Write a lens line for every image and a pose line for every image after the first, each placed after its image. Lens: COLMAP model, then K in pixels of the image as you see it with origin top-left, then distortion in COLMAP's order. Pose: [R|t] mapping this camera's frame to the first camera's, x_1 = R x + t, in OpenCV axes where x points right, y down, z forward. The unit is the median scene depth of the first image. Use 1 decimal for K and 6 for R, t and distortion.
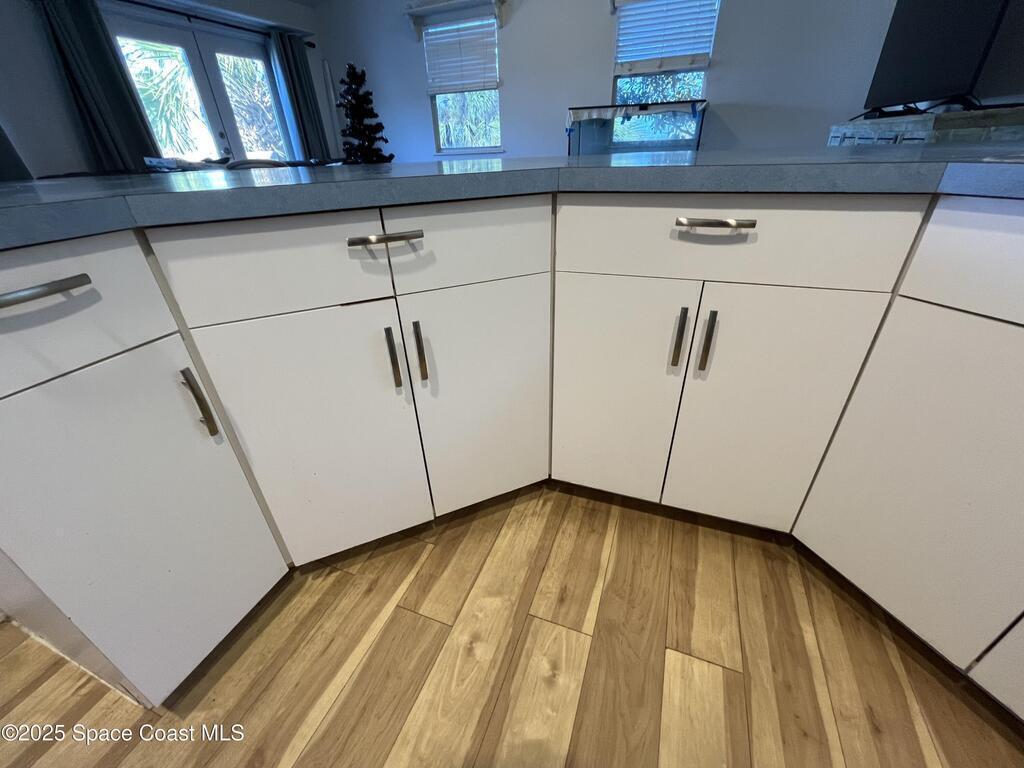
lens RADIAL K [[416.7, 0, 510.2], [0, 416.7, 384.2], [0, 0, 1]] dist [-0.000905, -0.000124]
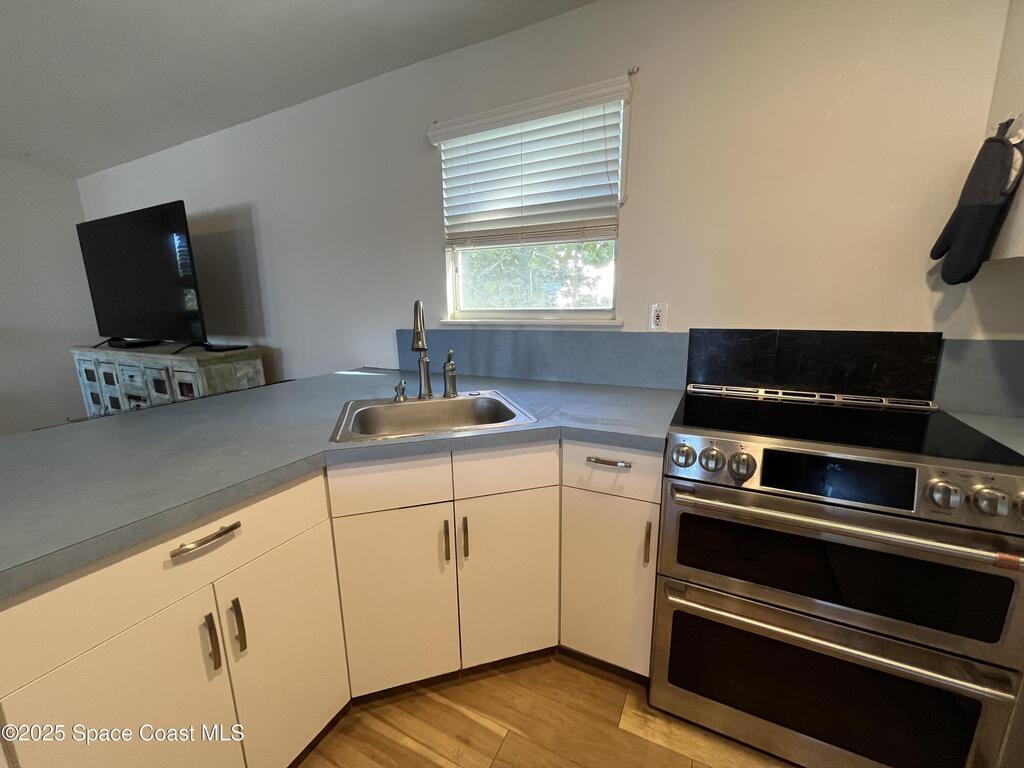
lens RADIAL K [[416.7, 0, 511.1], [0, 416.7, 385.8], [0, 0, 1]] dist [-0.000905, -0.000124]
pose [[0.100820, -0.164648, 0.981186, -0.350280], [0.510087, 0.855284, 0.091107, -0.313427], [-0.854193, 0.491305, 0.170215, -0.082588]]
